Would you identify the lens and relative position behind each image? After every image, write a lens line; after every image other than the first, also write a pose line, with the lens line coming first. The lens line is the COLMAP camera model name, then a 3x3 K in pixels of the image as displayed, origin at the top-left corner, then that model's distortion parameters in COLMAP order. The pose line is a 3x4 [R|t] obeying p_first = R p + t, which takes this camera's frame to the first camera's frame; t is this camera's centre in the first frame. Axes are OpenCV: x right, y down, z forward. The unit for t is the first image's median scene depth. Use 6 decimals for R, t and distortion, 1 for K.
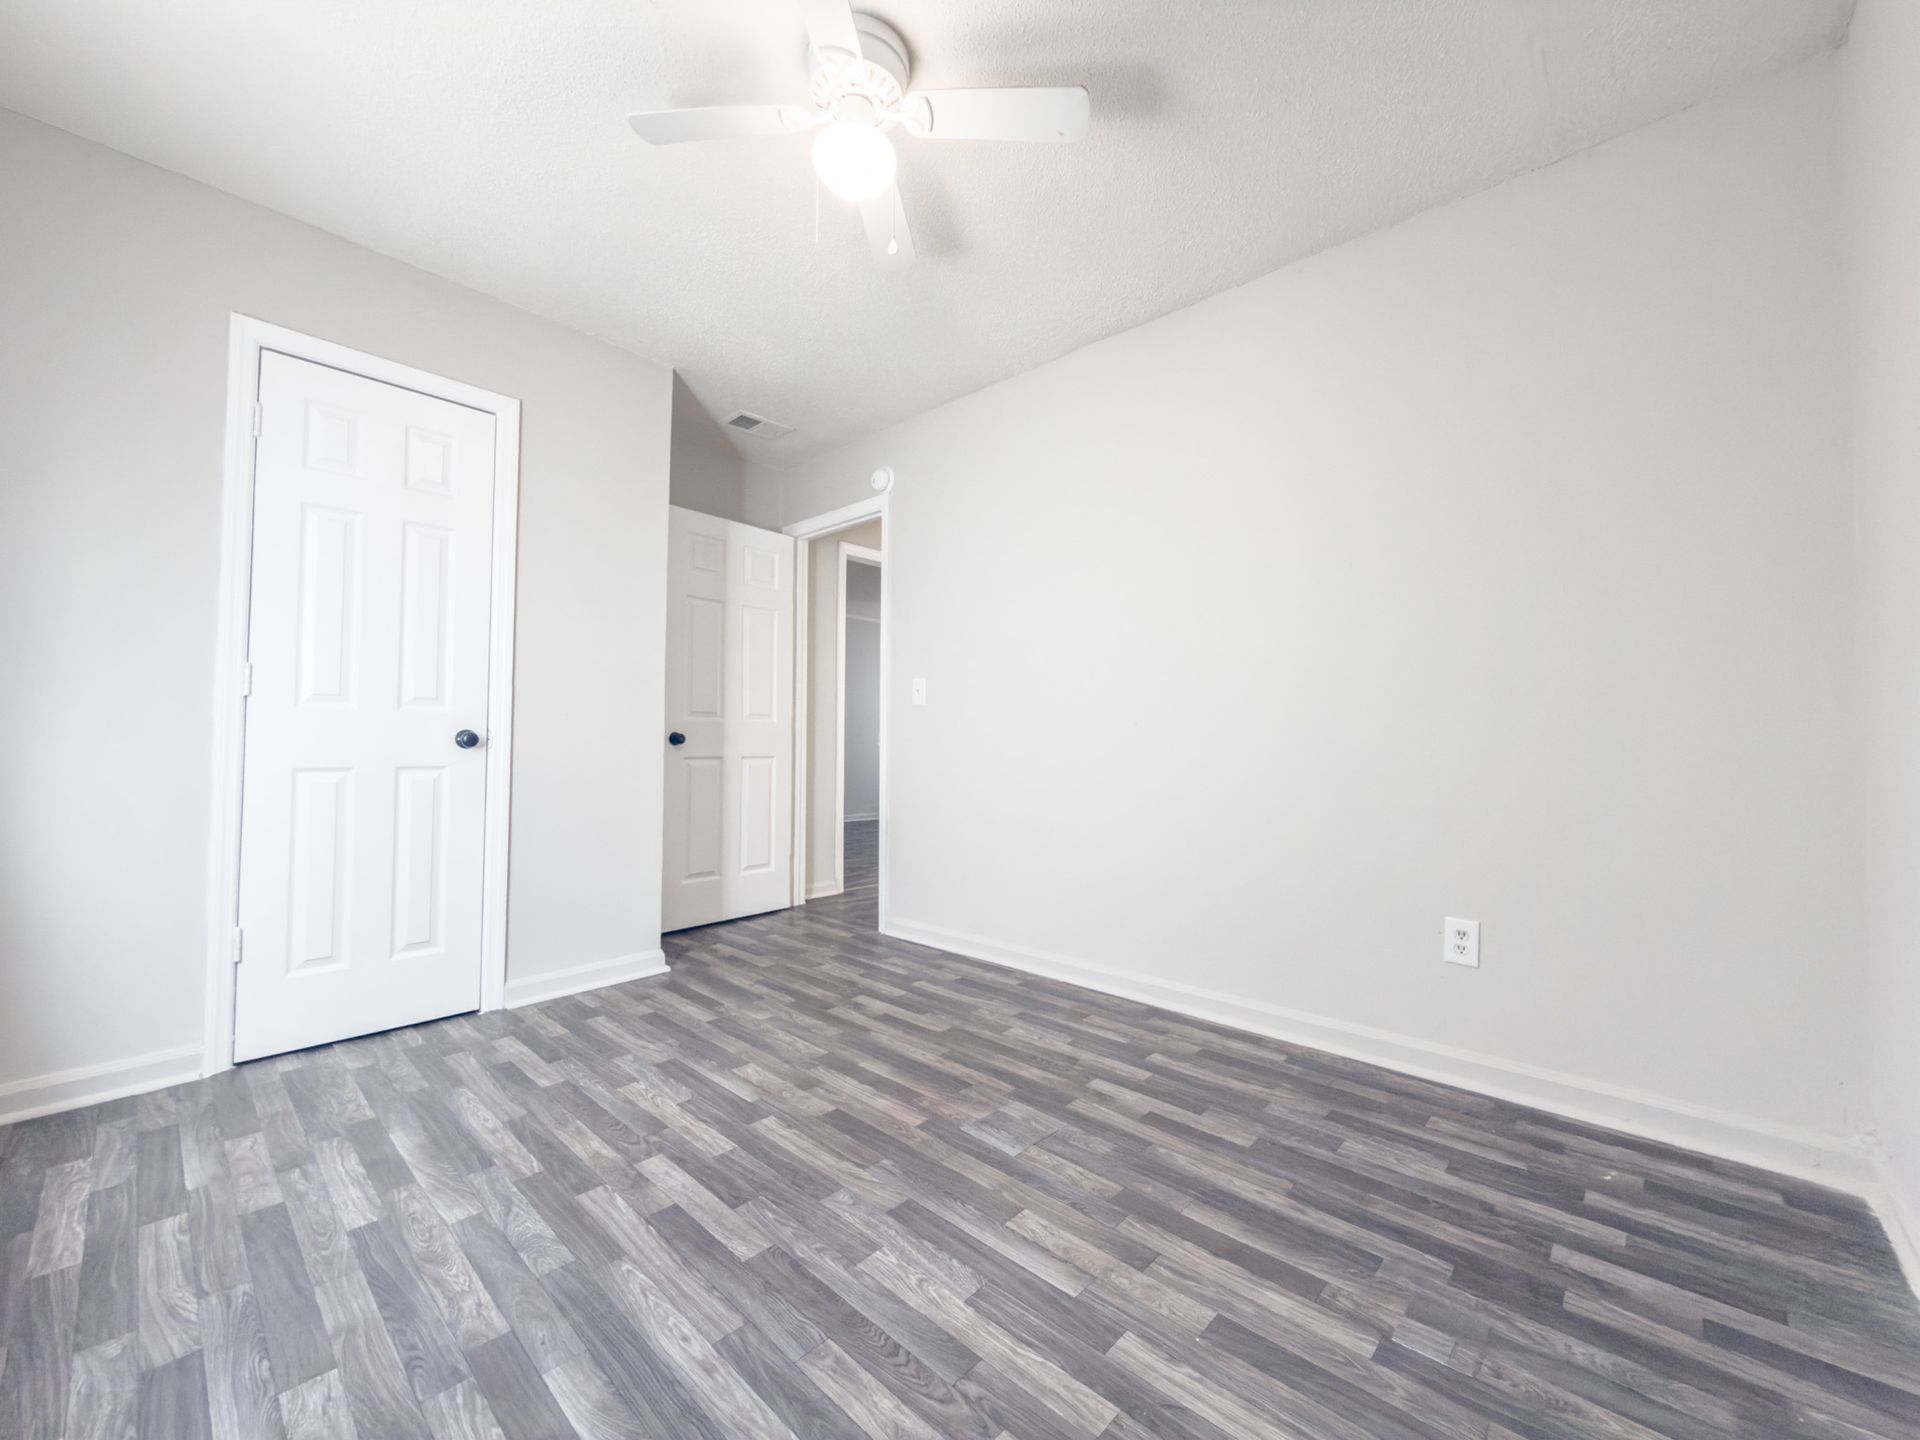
lens RADIAL K [[762.6, 0, 960.0], [0, 762.6, 720.0], [0, 0, 1]] dist [0.008073, 0.000194]
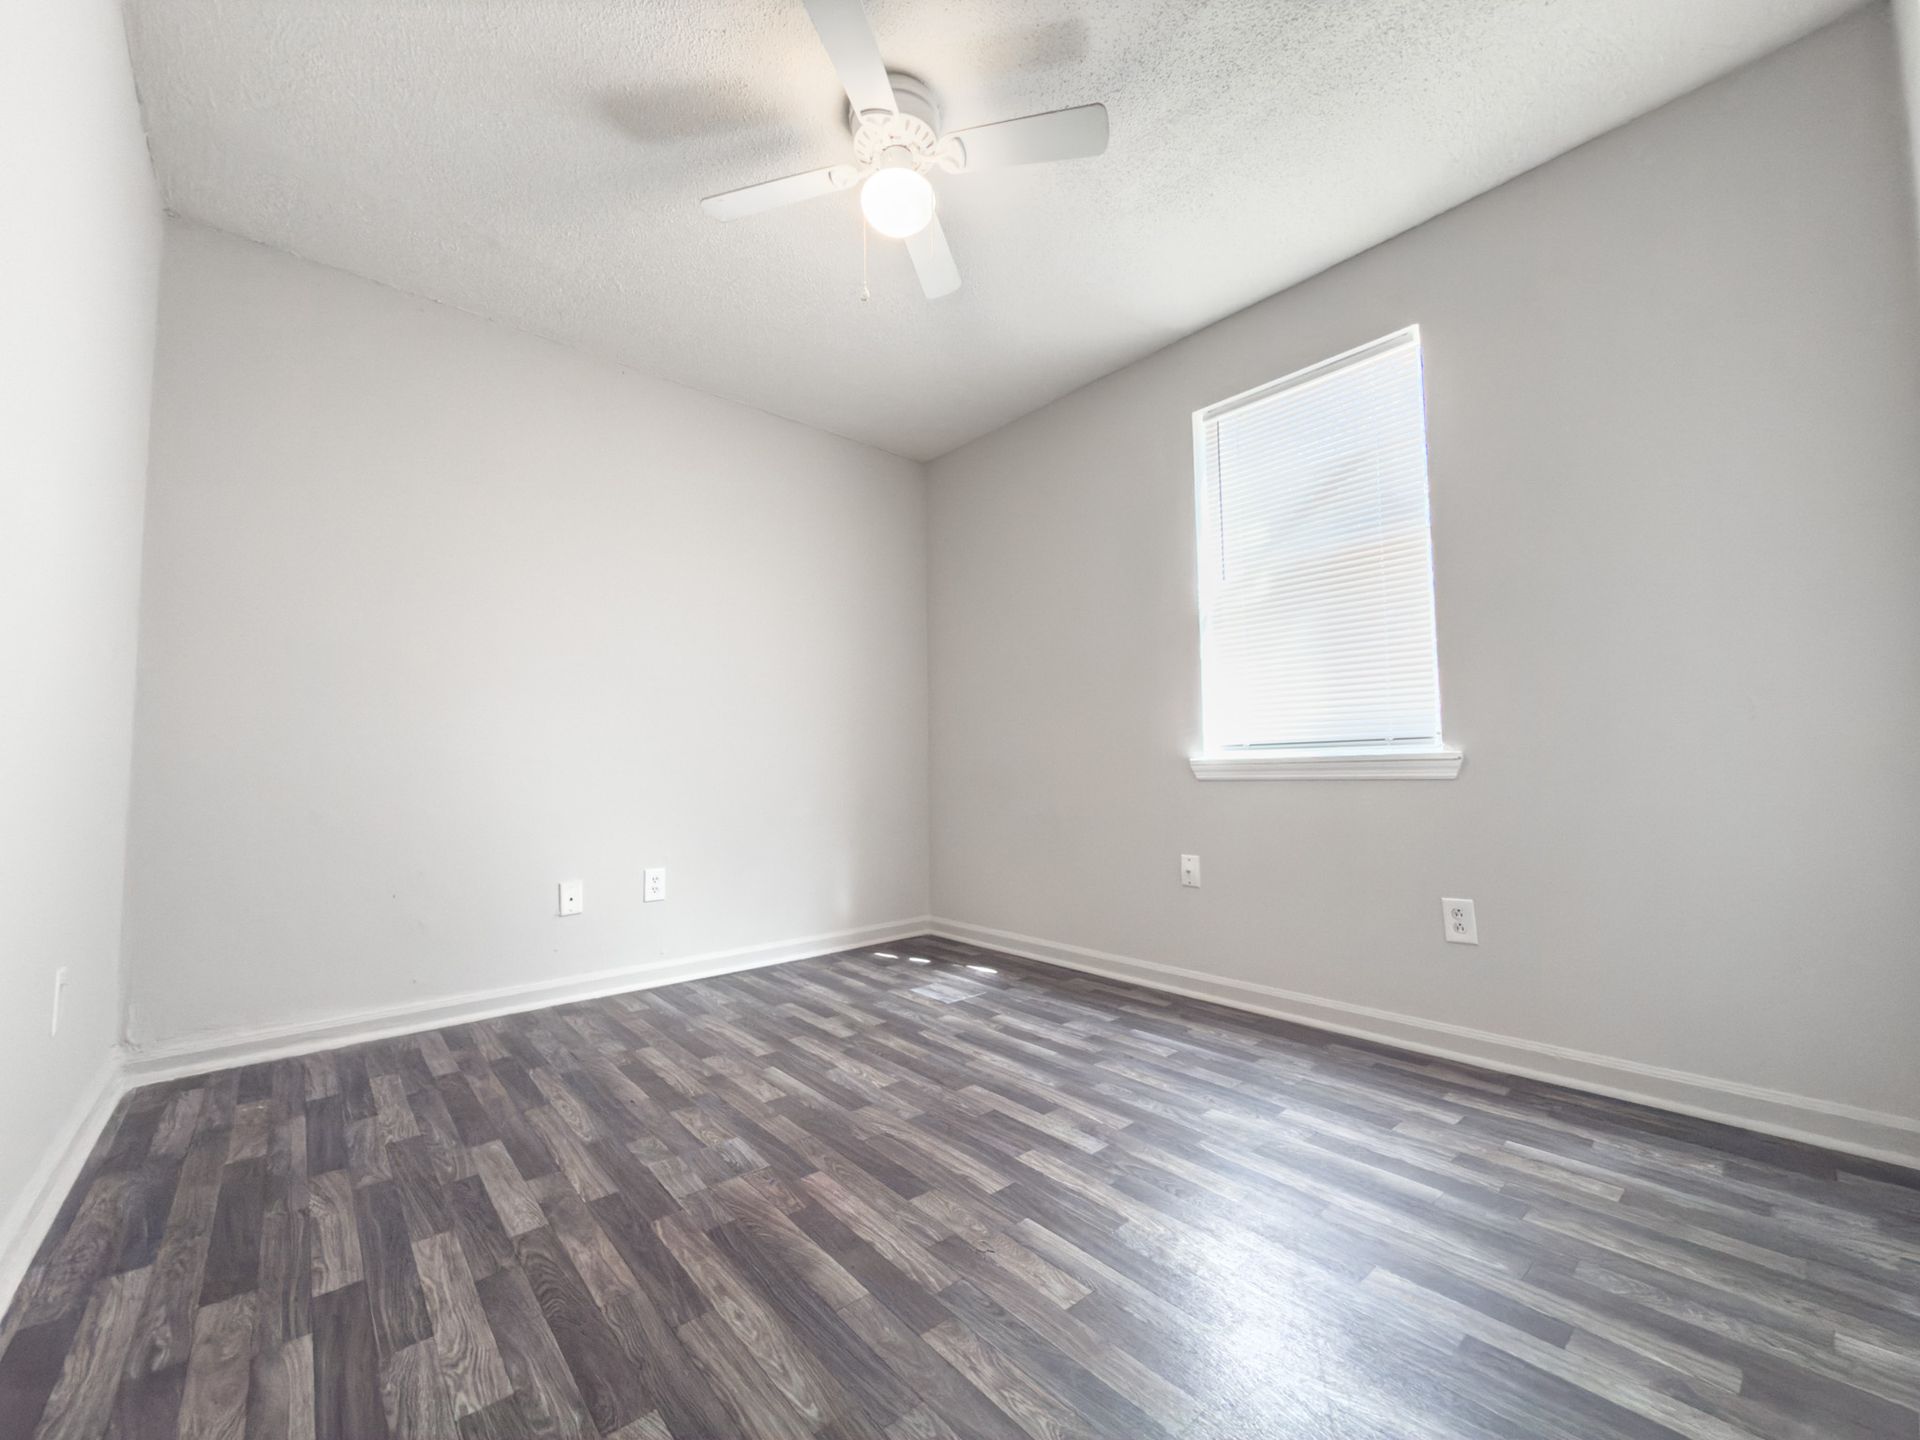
lens RADIAL K [[762.6, 0, 960.0], [0, 762.6, 720.0], [0, 0, 1]] dist [0.008073, 0.000194]
pose [[-0.994231, 0.014059, 0.106333, -0.343168], [0.003443, 0.995044, -0.099377, 0.124898], [-0.107204, -0.098437, -0.989352, 2.059677]]
